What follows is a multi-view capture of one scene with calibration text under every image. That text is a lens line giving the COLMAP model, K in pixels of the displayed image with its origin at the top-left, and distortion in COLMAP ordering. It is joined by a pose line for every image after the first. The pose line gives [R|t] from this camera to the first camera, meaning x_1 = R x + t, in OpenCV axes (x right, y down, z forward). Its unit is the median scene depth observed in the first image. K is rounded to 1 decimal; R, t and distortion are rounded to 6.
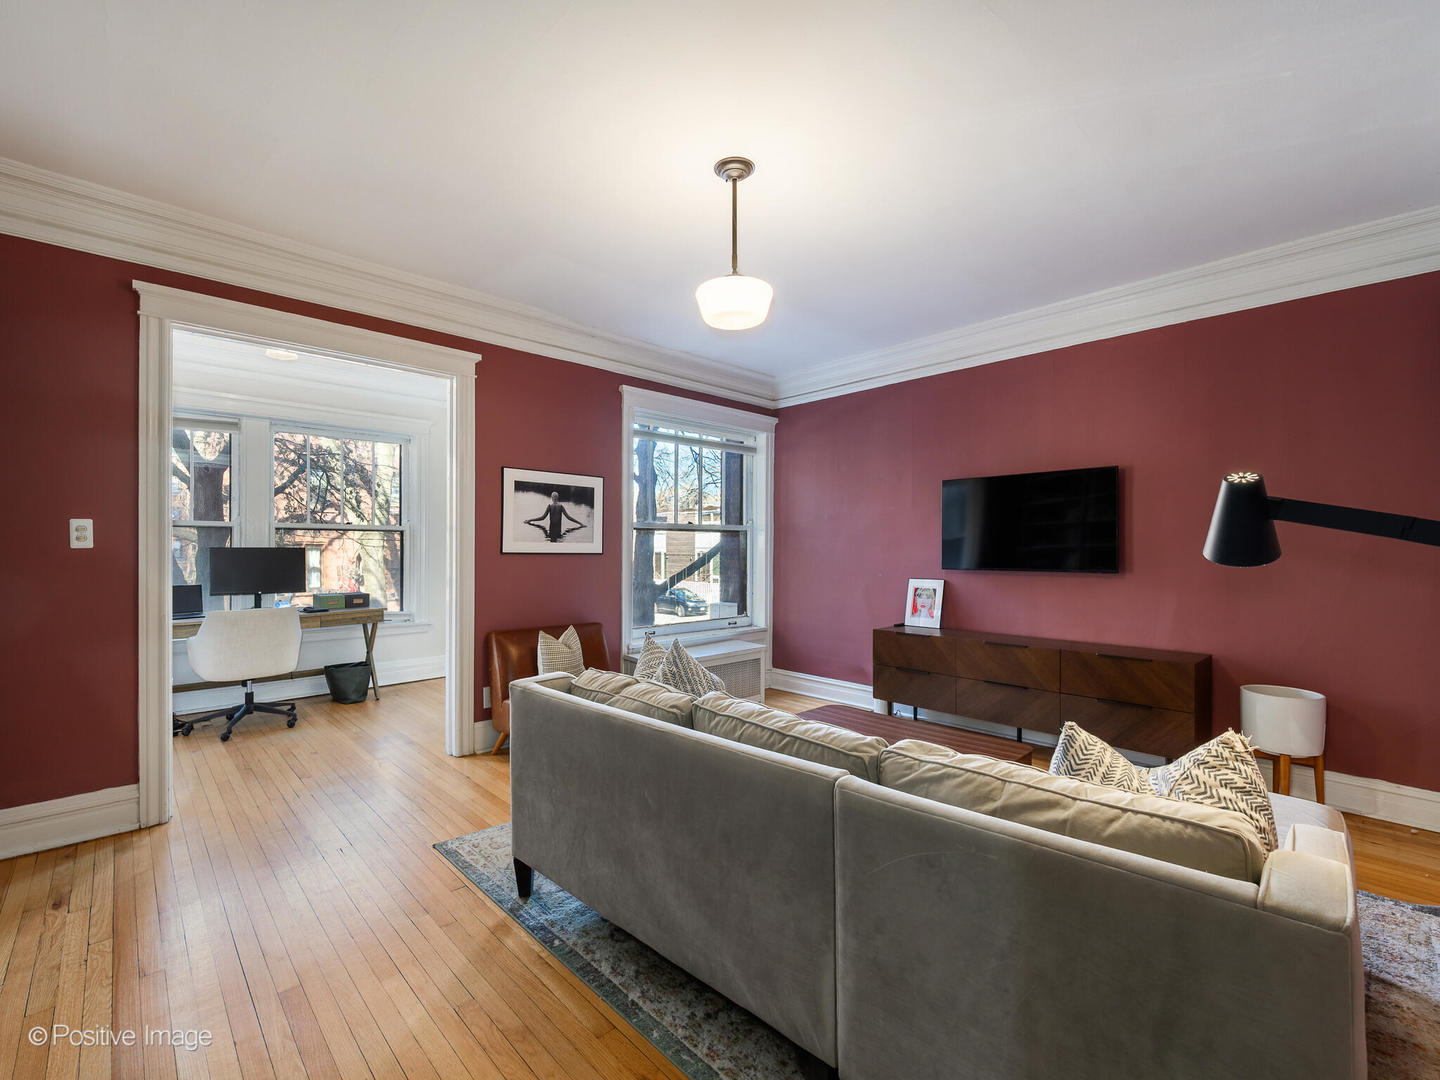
lens RADIAL K [[620.3, 0, 720.0], [0, 620.3, 540.0], [0, 0, 1]] dist [0.000158, -0.000018]
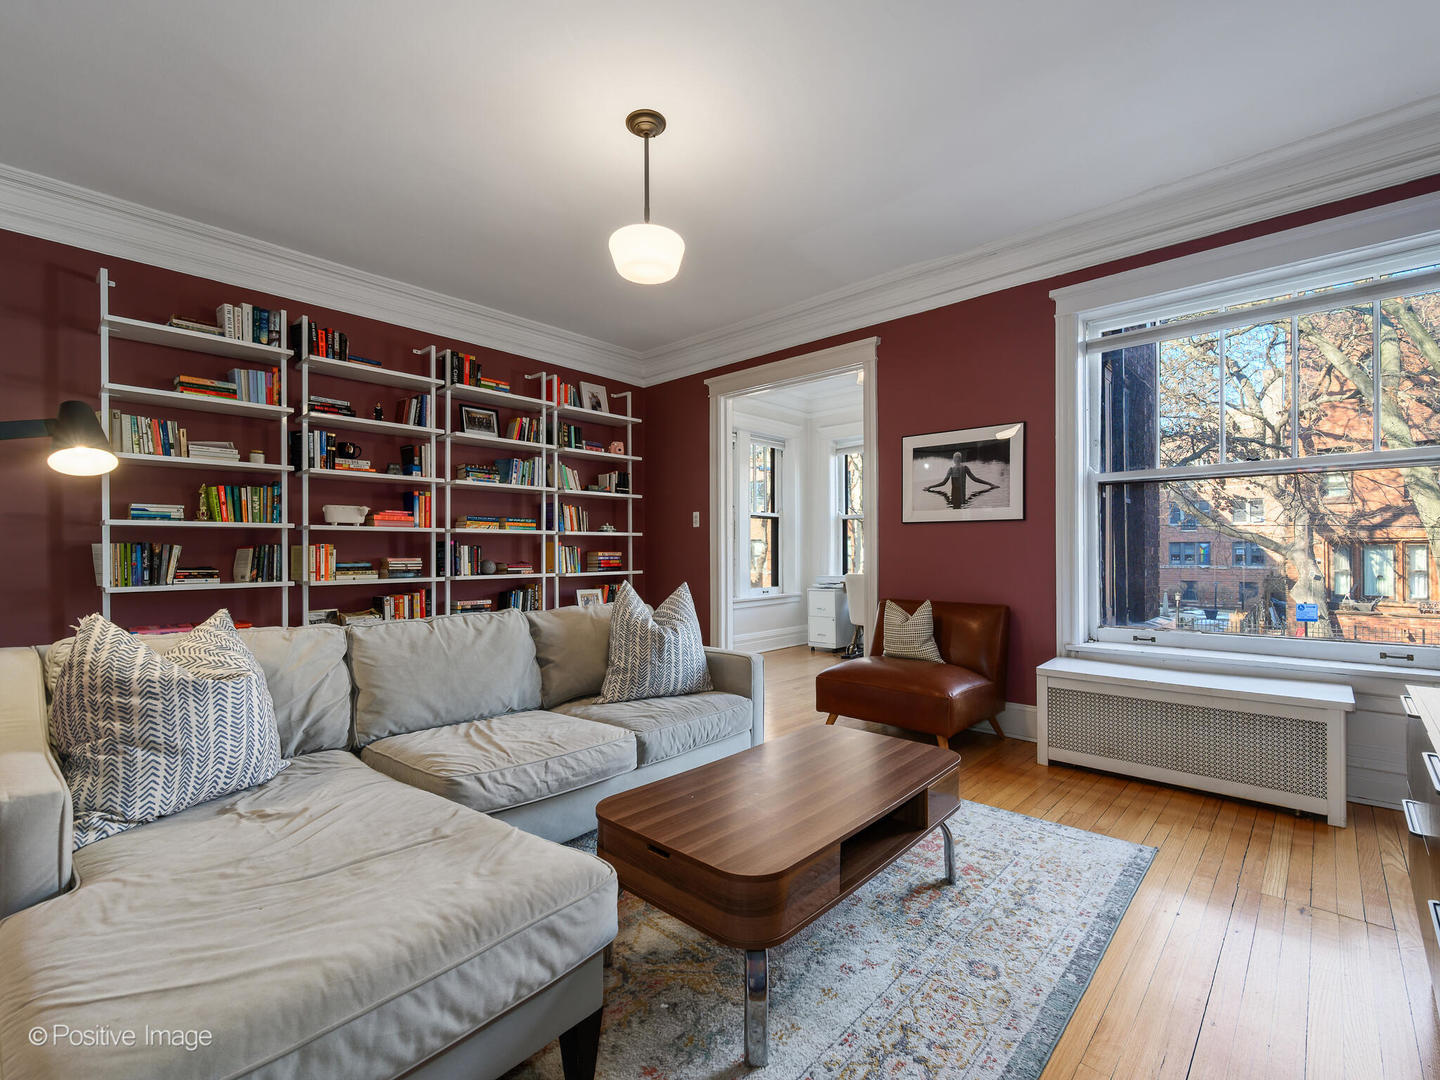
lens RADIAL K [[612.1, 0, 720.0], [0, 612.1, 540.0], [0, 0, 1]] dist [-0.000072, -0.000012]
pose [[0.091622, -0.018427, -0.995623, 0.585744], [0.016163, 0.999725, -0.017016, 0.058952], [0.995663, -0.014533, 0.091895, 0.588836]]
